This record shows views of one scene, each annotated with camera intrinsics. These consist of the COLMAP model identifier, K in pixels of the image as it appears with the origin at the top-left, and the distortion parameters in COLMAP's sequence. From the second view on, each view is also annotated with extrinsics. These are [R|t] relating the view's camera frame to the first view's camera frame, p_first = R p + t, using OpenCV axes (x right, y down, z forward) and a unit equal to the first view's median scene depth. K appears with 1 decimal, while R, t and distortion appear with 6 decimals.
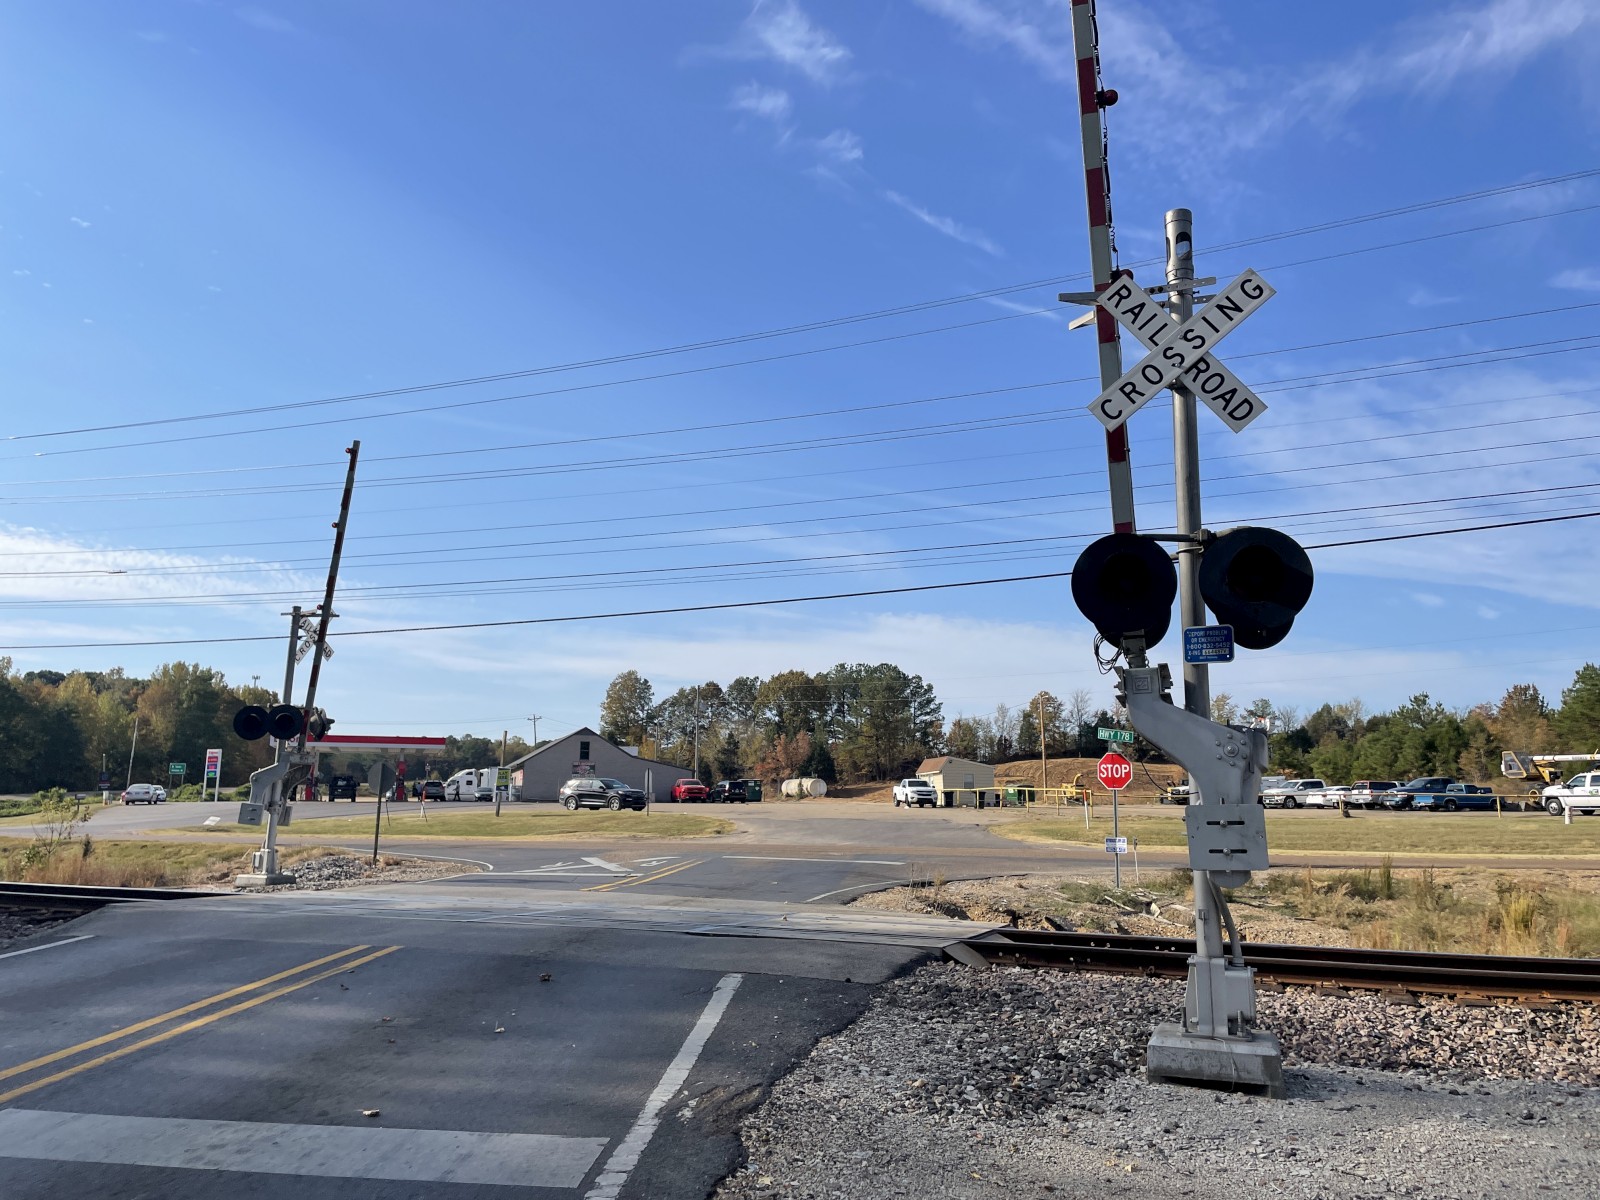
lens RADIAL K [[1202.4, 0, 780.3], [0, 1202.4, 601.0], [0, 0, 1]] dist [0.076974, -0.094916]
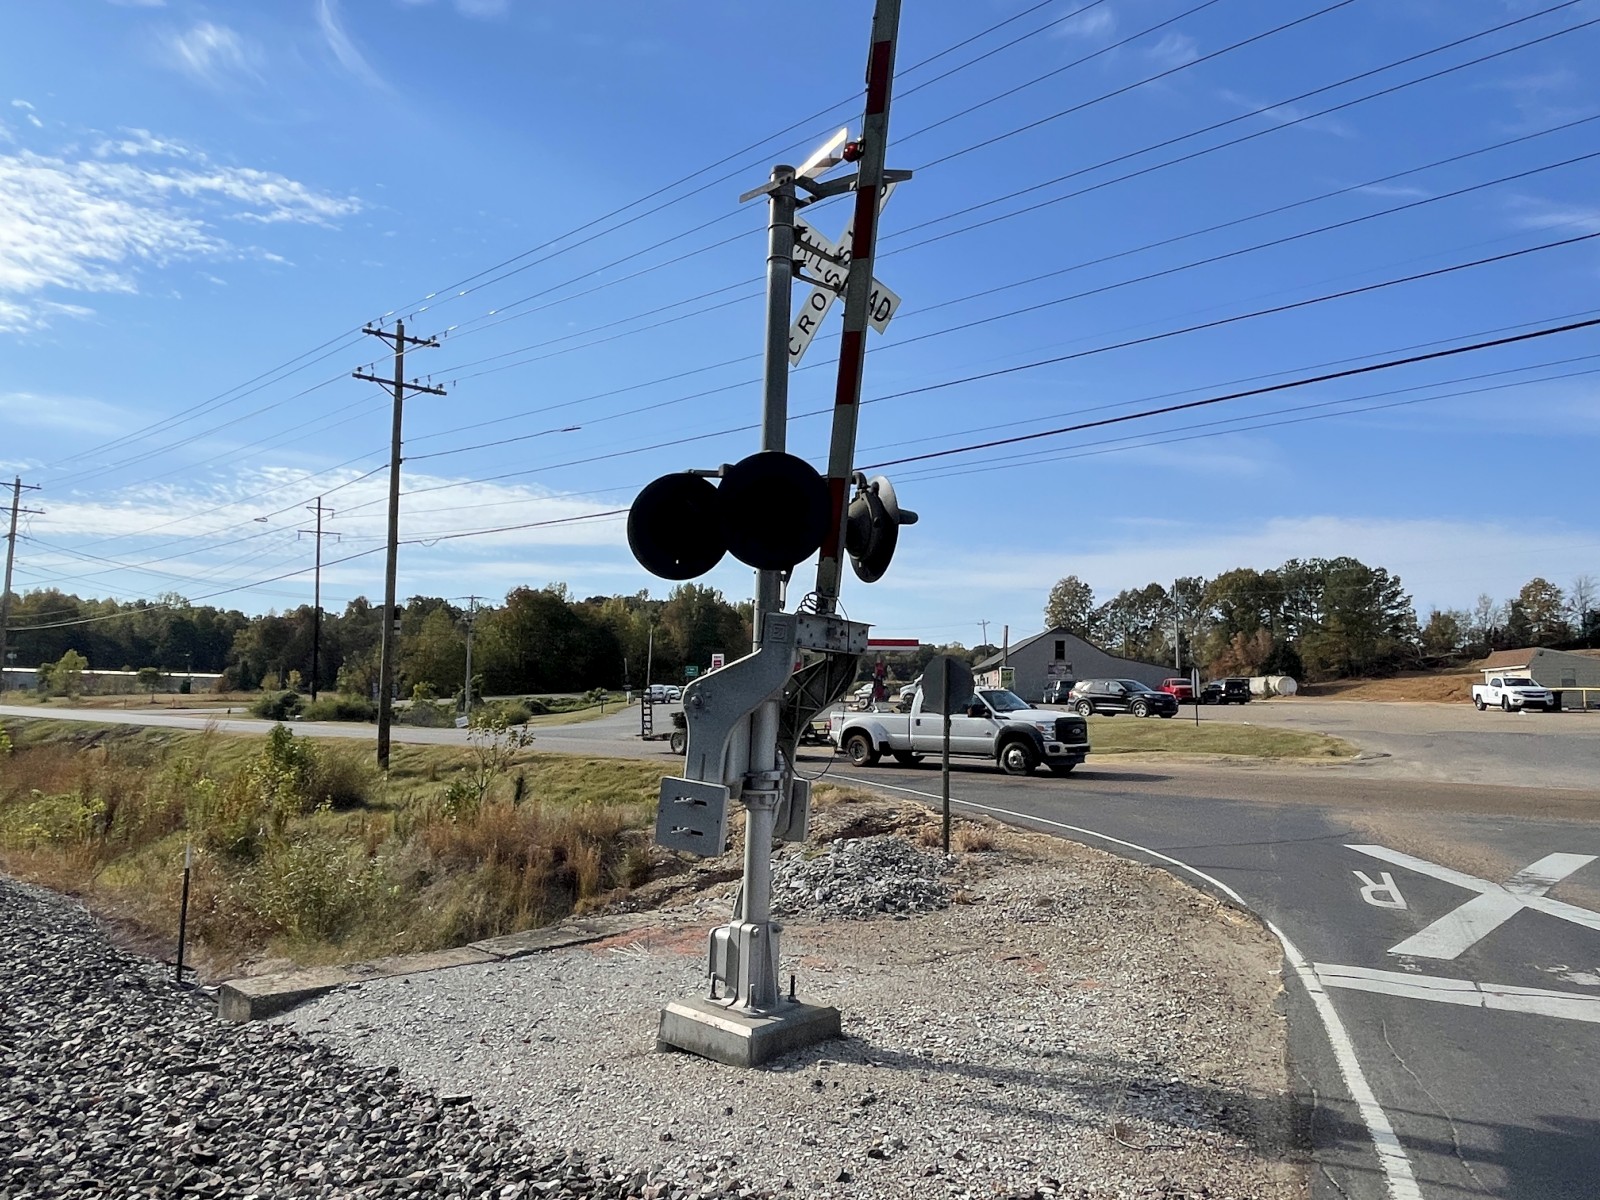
lens RADIAL K [[1044.6, 0, 798.6], [0, 1044.6, 615.3], [0, 0, 1]] dist [0.004152, -0.002521]
pose [[0.935552, -0.029962, -0.351916, -0.072116], [0.060210, 0.995340, 0.075322, 0.024490], [0.348020, -0.091657, 0.932996, 0.175626]]
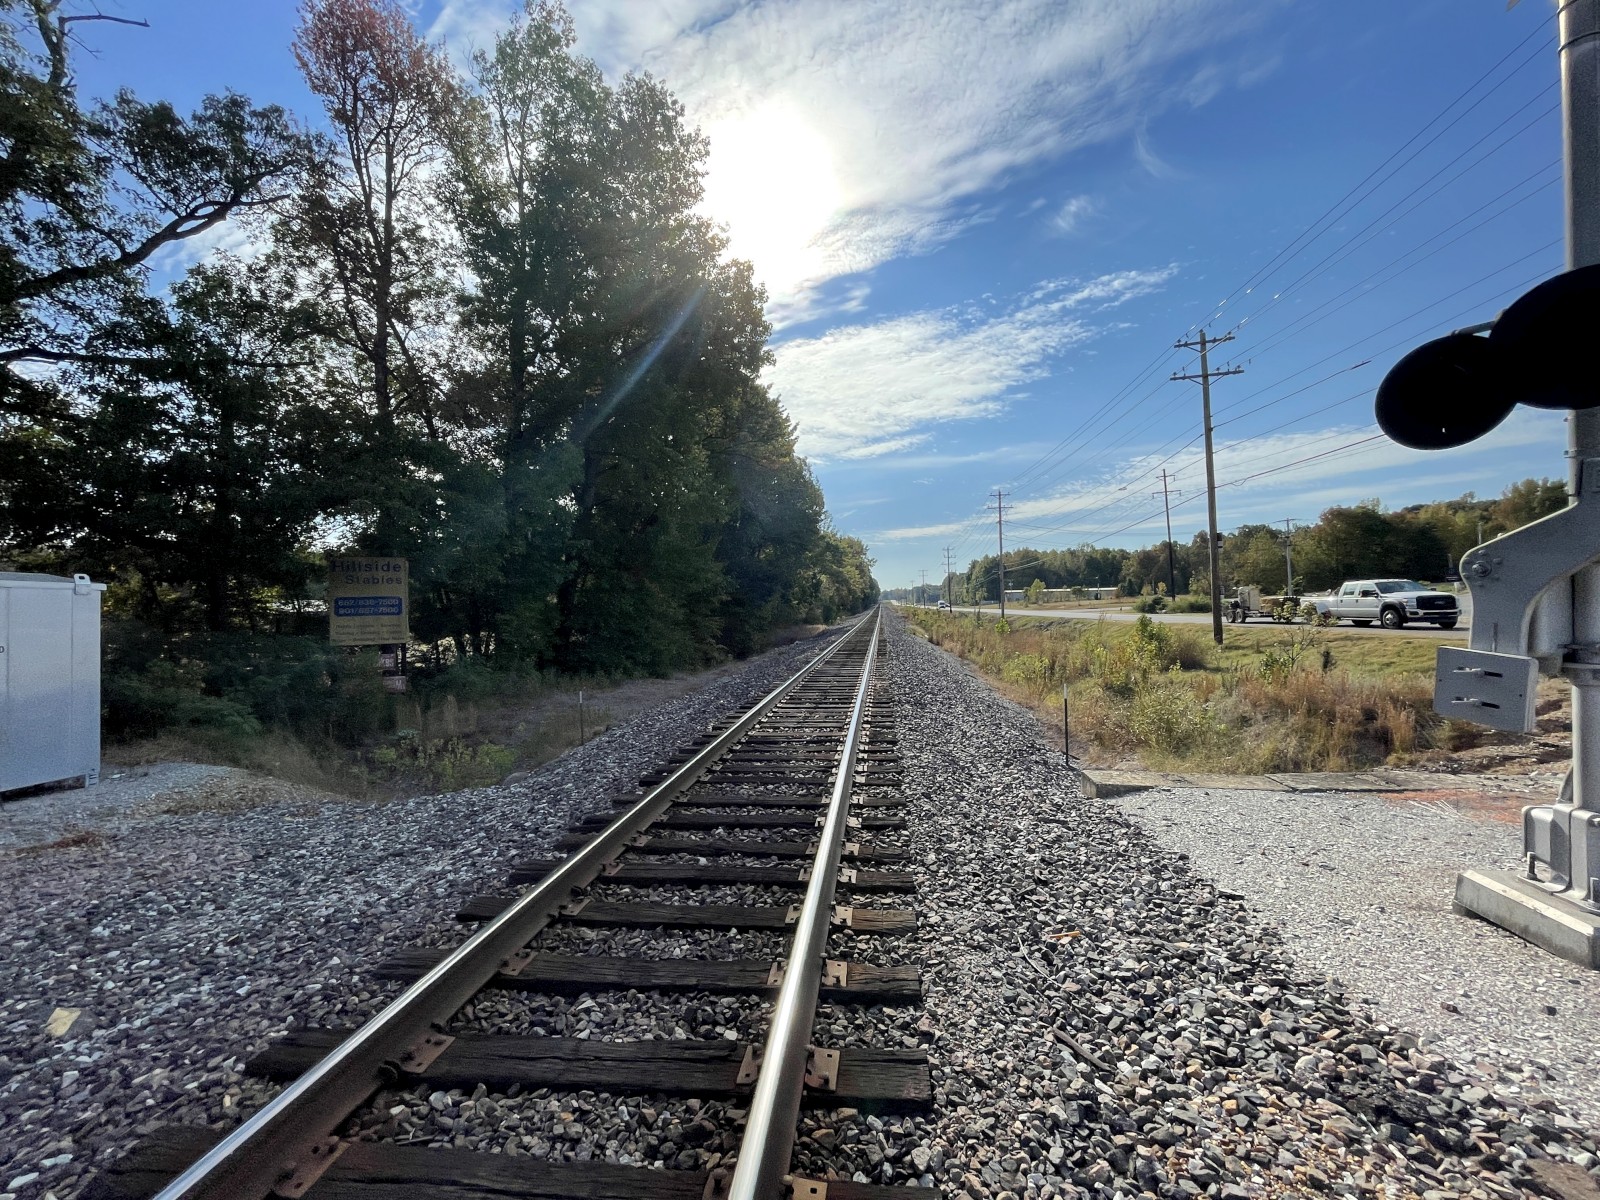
lens RADIAL K [[640.9, 0, 809.8], [0, 640.9, 601.0], [0, 0, 1]] dist [0.000816, -0.000639]
pose [[0.253358, -0.031456, -0.966861, -0.074184], [0.198298, 0.979936, 0.020081, 0.027257], [0.946830, -0.196814, 0.254512, 0.184806]]
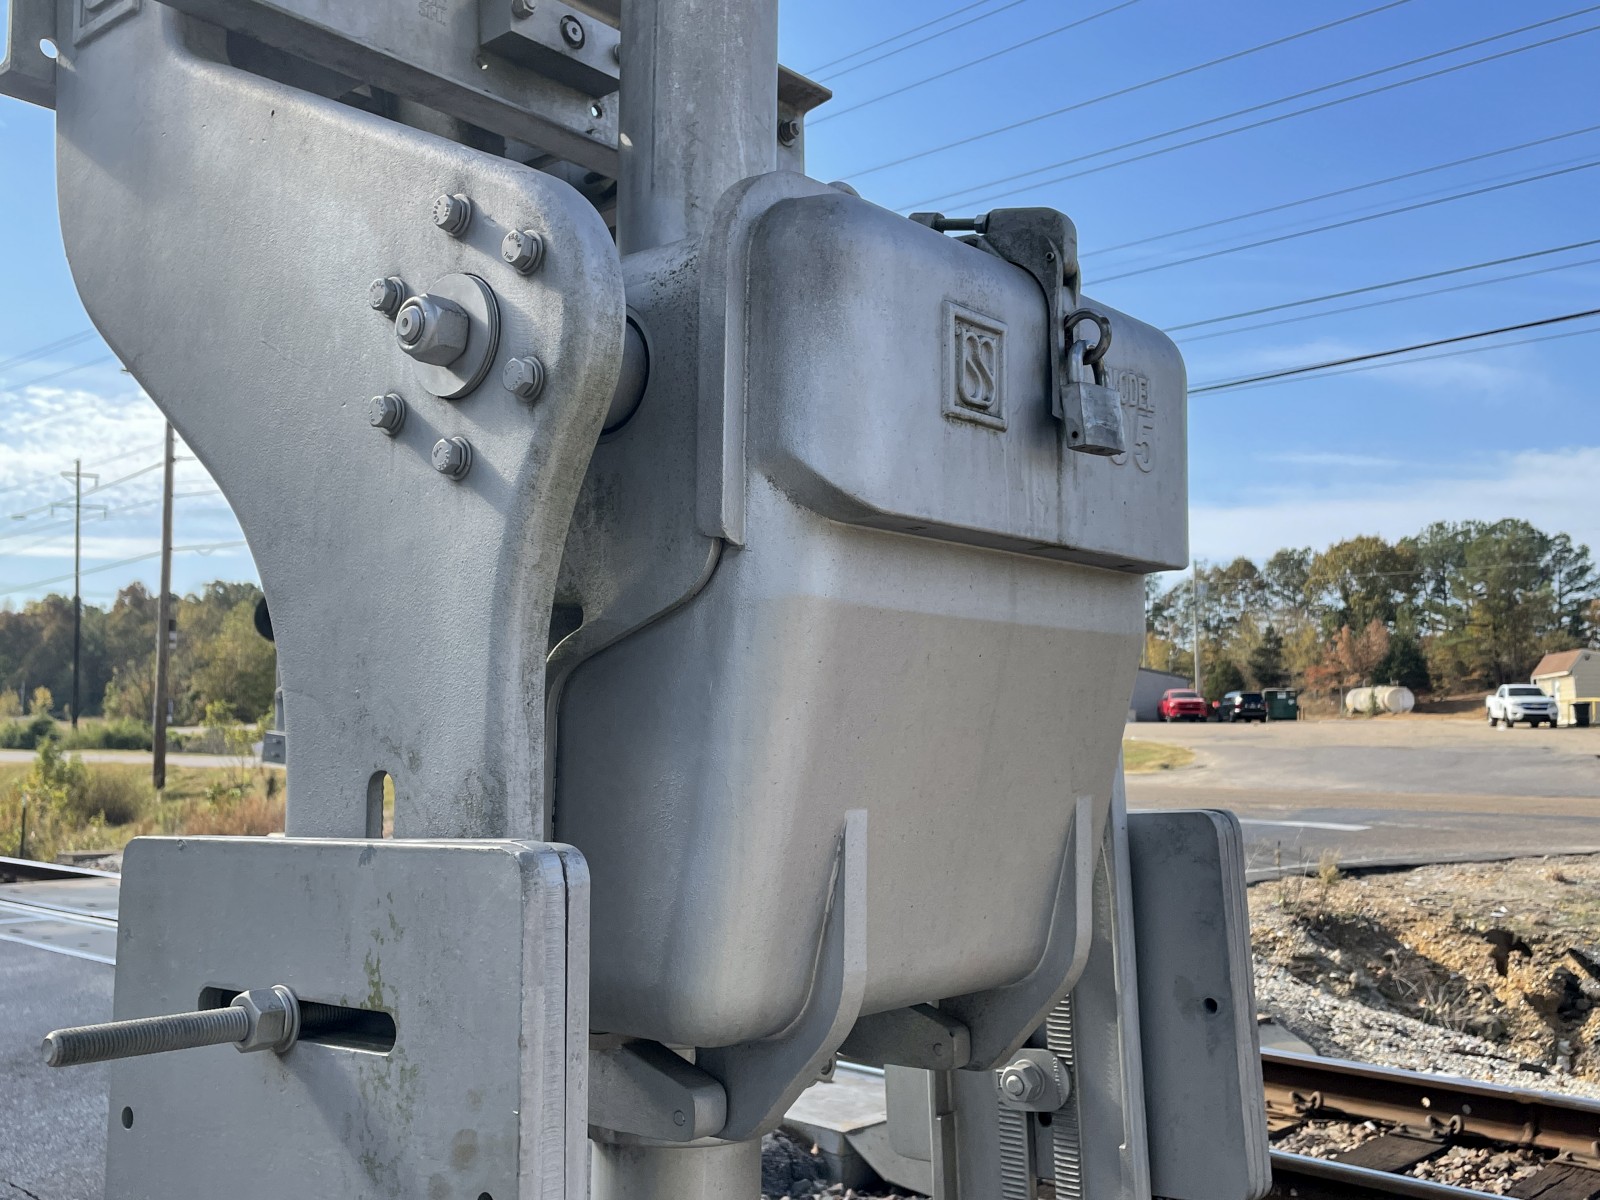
lens RADIAL K [[1540.1, 0, 755.5], [0, 1540.1, 590.2], [0, 0, 1]] dist [0.020538, 0.000000]
pose [[0.929590, -0.039851, -0.366436, 0.027179], [0.068860, 0.995412, 0.066433, 0.012282], [0.362107, -0.086988, 0.928069, 0.072786]]
